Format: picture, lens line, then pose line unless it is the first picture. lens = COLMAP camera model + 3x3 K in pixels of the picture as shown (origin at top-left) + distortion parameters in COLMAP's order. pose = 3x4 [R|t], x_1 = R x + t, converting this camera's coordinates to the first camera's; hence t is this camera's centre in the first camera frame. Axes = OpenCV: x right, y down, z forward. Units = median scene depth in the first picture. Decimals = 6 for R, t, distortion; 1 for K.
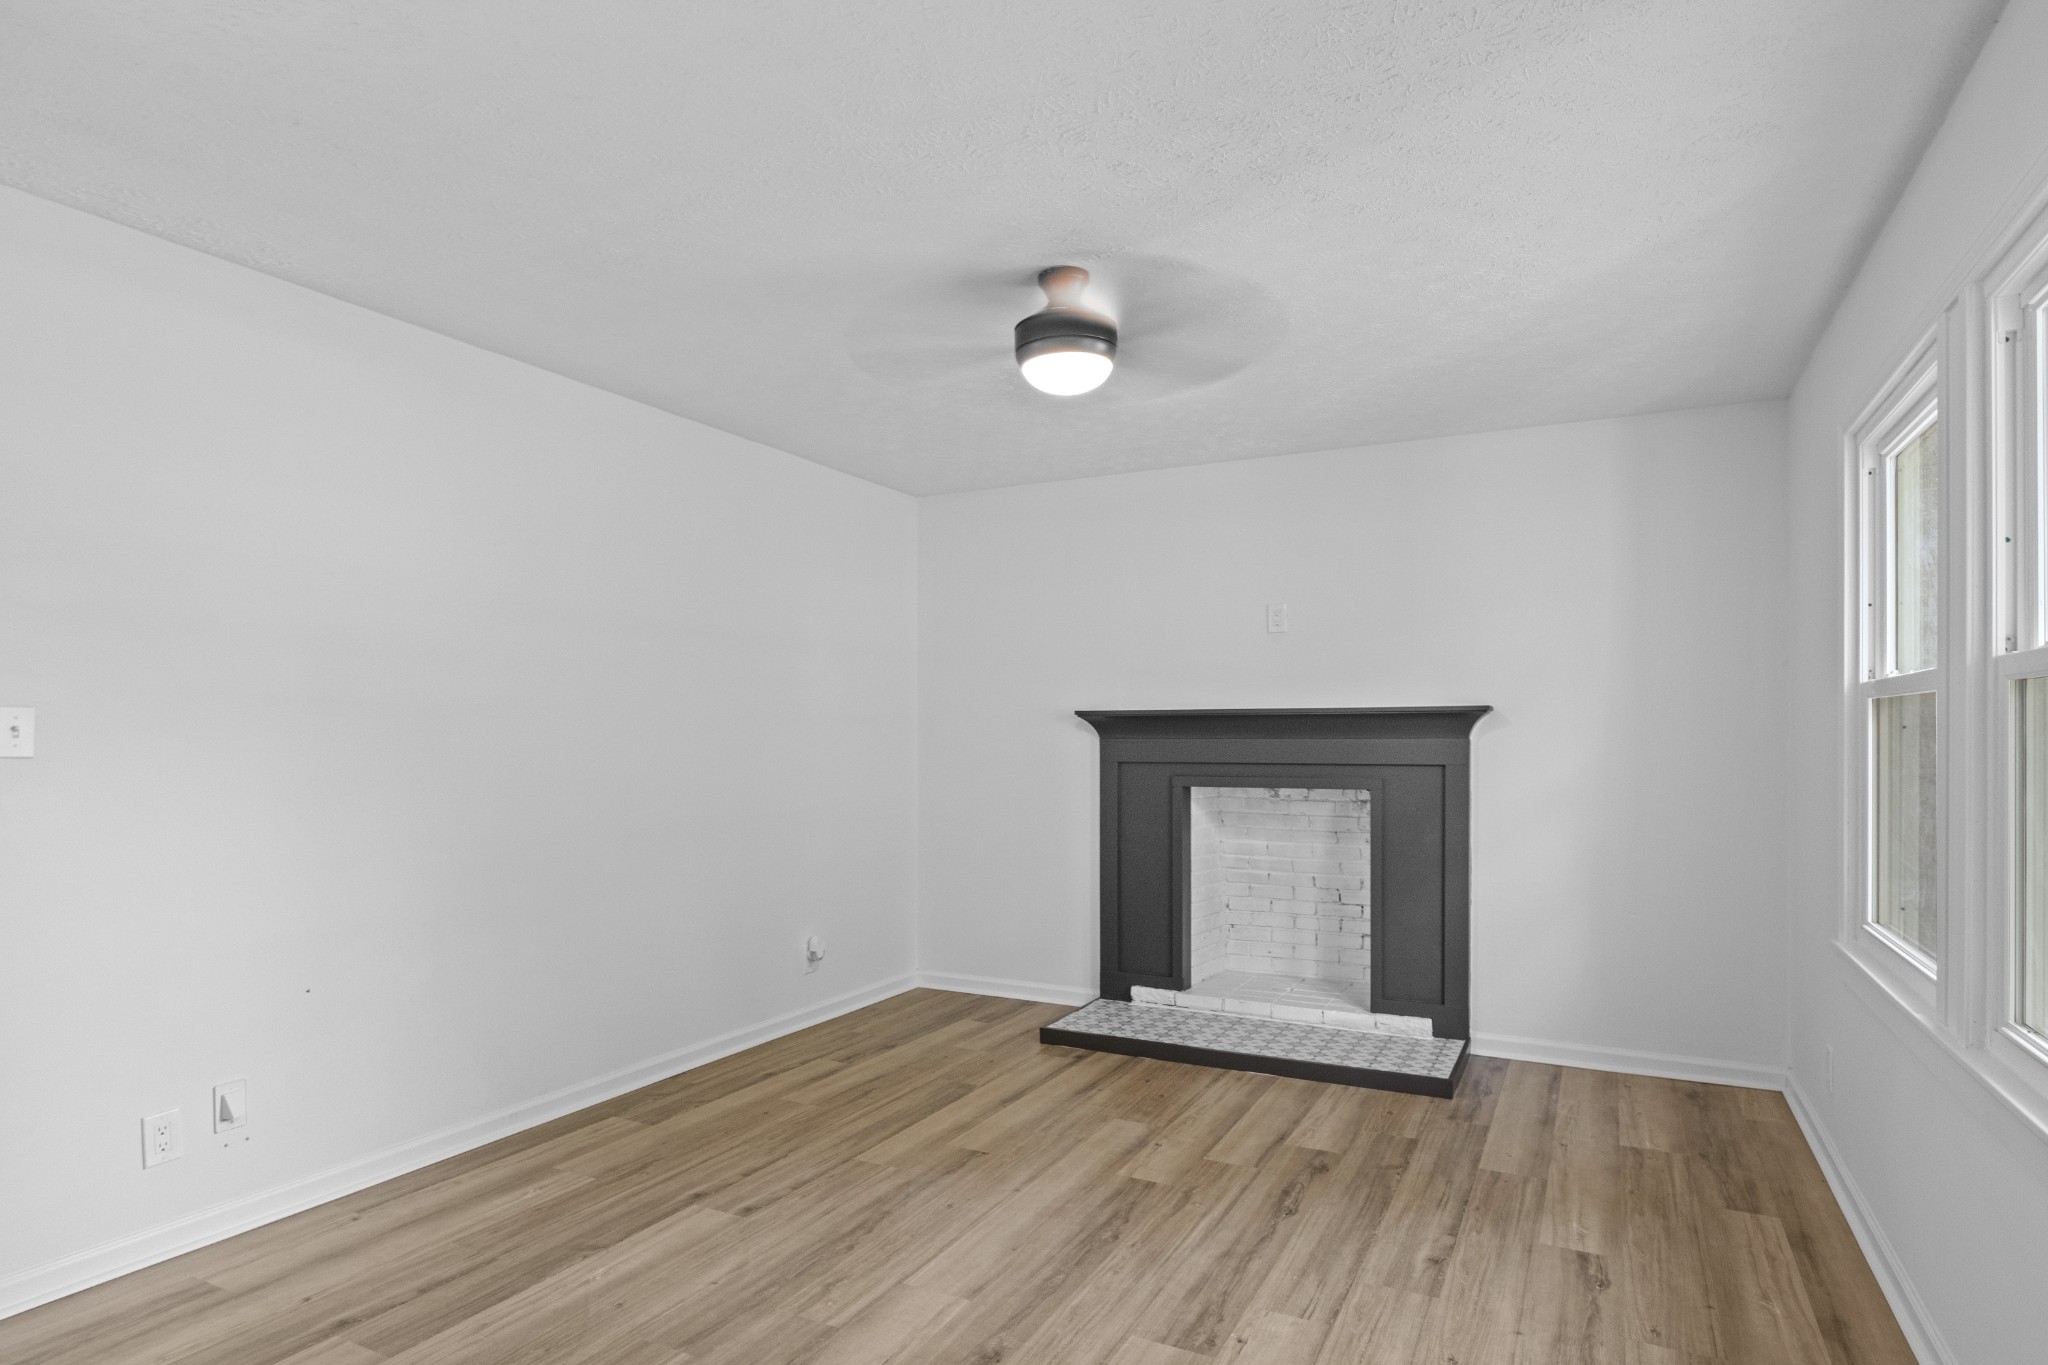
lens RADIAL K [[1137.6, 0, 1036.7], [0, 1137.6, 736.0], [0, 0, 1]] dist [-0.001836, 0.000412]
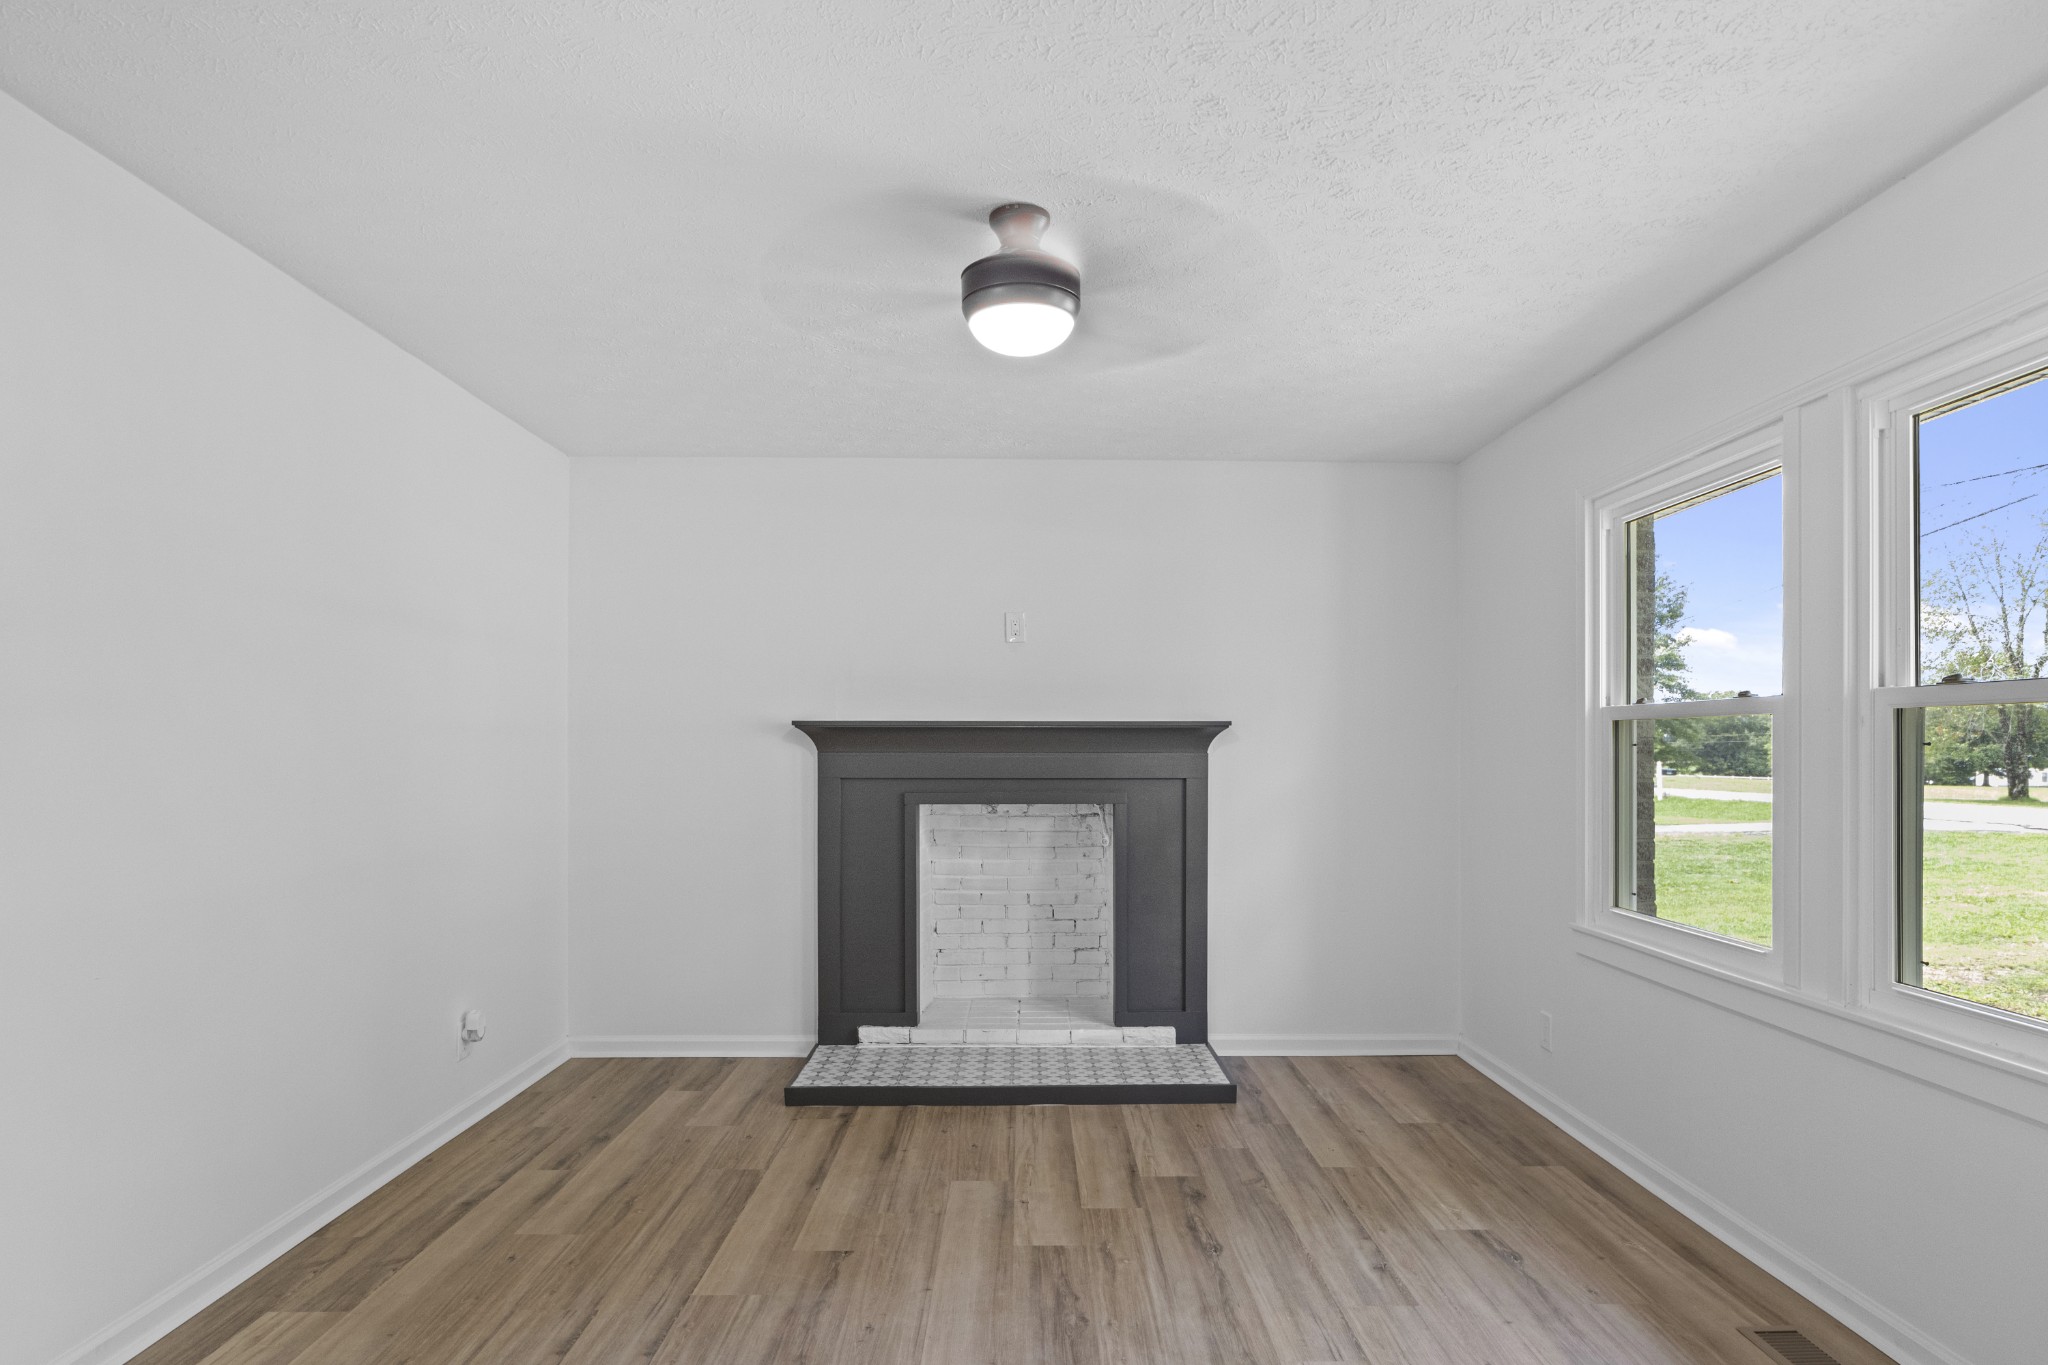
lens RADIAL K [[1137.6, 0, 1065.5], [0, 1137.6, 736.6], [0, 0, 1]] dist [-0.001836, 0.000412]
pose [[0.875854, 0.008642, 0.482499, -0.261854], [-0.003275, 0.999923, -0.011964, 0.000274], [-0.482565, 0.008898, 0.875815, 0.163782]]
